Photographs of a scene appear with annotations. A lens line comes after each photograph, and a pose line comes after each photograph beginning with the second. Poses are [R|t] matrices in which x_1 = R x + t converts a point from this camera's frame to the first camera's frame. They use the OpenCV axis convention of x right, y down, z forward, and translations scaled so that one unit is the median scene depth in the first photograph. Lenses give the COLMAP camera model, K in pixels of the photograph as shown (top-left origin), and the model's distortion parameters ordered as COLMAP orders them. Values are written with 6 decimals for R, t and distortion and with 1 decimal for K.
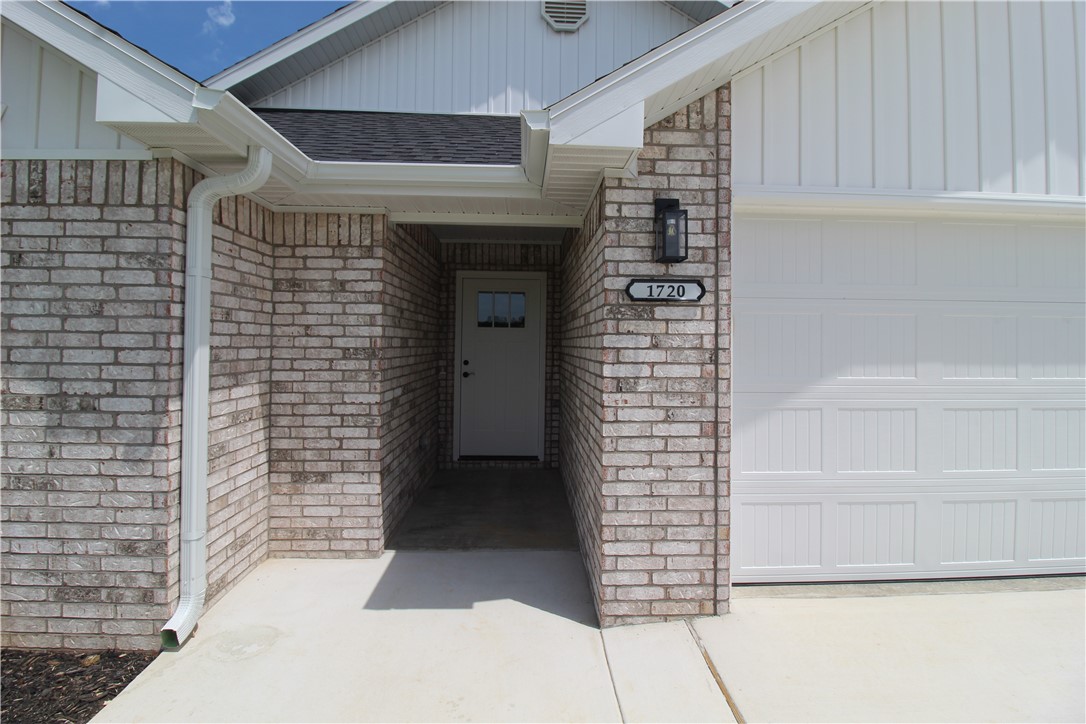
lens RADIAL K [[504.0, 0, 544.6], [0, 504.0, 337.6], [0, 0, 1]] dist [-0.001205, -0.000182]
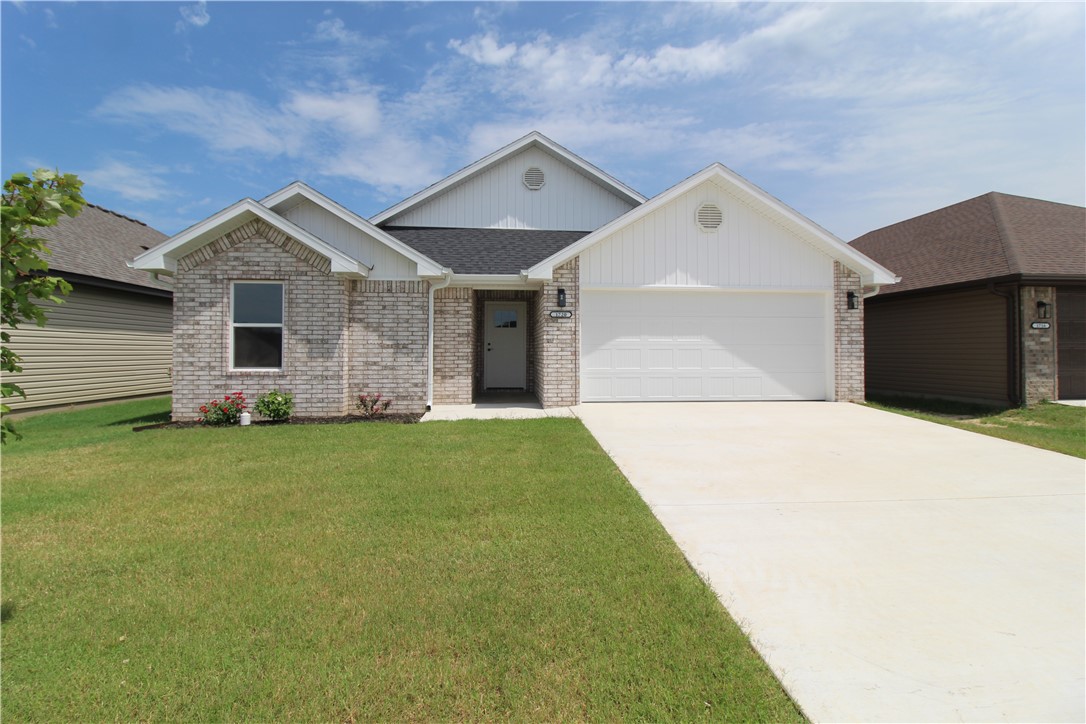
lens RADIAL K [[504.0, 0, 544.6], [0, 504.0, 337.6], [0, 0, 1]] dist [-0.001205, -0.000182]
pose [[0.998953, -0.008657, 0.044926, -0.037597], [0.009246, 0.999874, -0.012905, 0.115163], [-0.044809, 0.013307, 0.998907, -2.558849]]
